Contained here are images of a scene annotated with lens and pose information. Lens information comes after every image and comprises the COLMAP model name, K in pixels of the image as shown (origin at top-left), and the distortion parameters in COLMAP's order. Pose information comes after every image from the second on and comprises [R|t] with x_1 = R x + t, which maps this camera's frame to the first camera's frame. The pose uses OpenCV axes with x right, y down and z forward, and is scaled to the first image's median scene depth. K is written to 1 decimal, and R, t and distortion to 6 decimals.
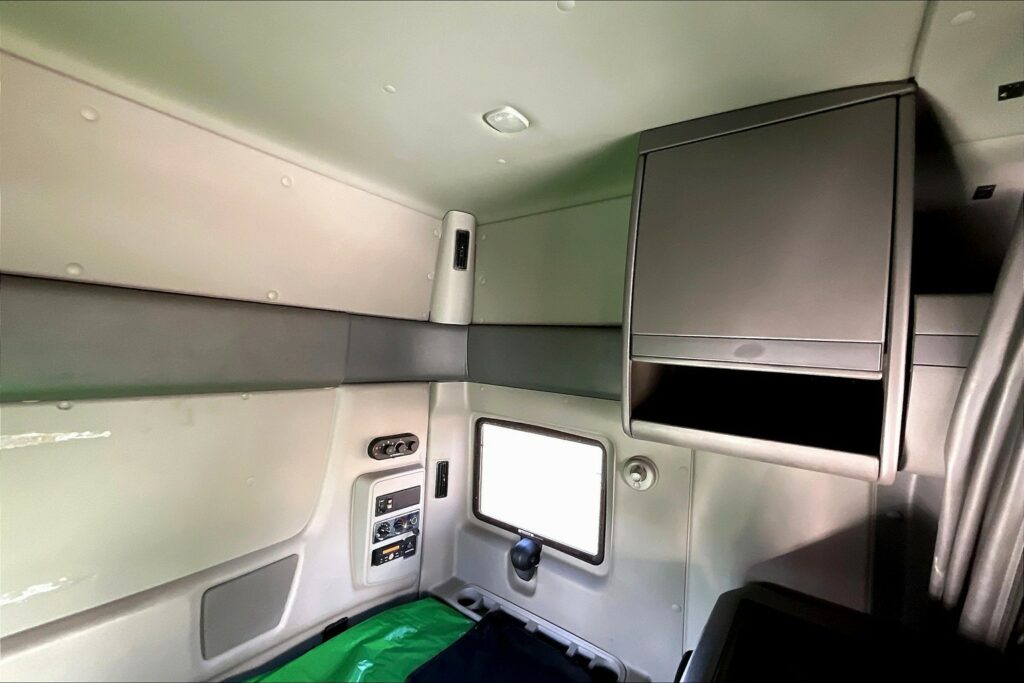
lens RADIAL K [[416.6, 0, 512.9], [0, 416.6, 344.7], [0, 0, 1]] dist [-0.002649, -0.000500]
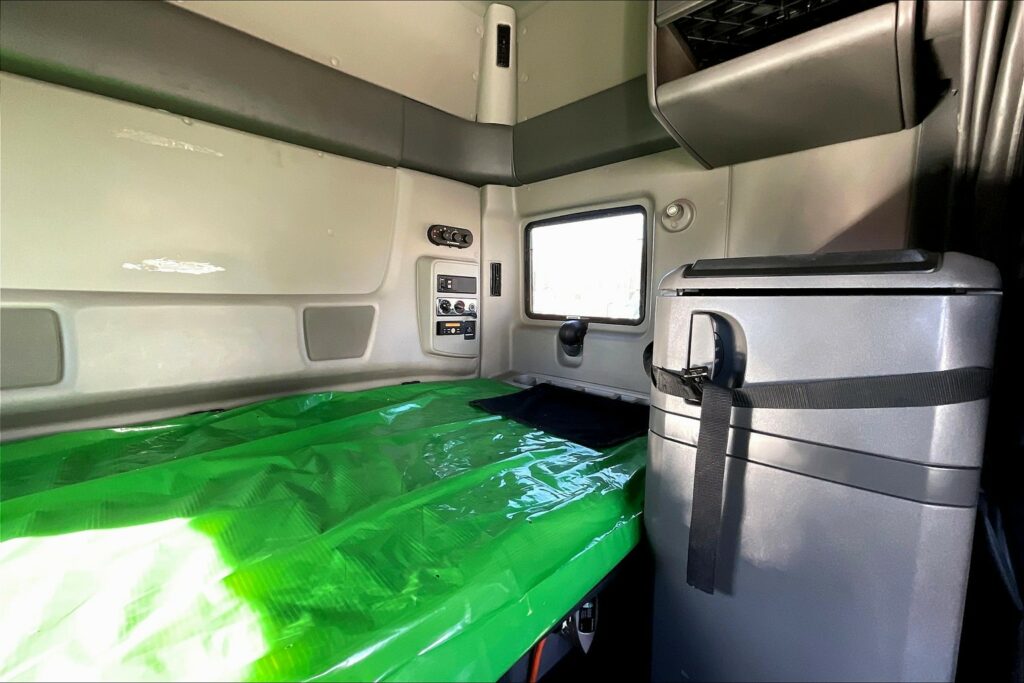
lens RADIAL K [[416.6, 0, 512.9], [0, 416.6, 344.7], [0, 0, 1]] dist [-0.002649, -0.000500]
pose [[0.987491, -0.023278, -0.155947, 0.044860], [0.041175, 0.992795, 0.112531, 0.405730], [0.152204, -0.117544, 0.981334, -0.096796]]
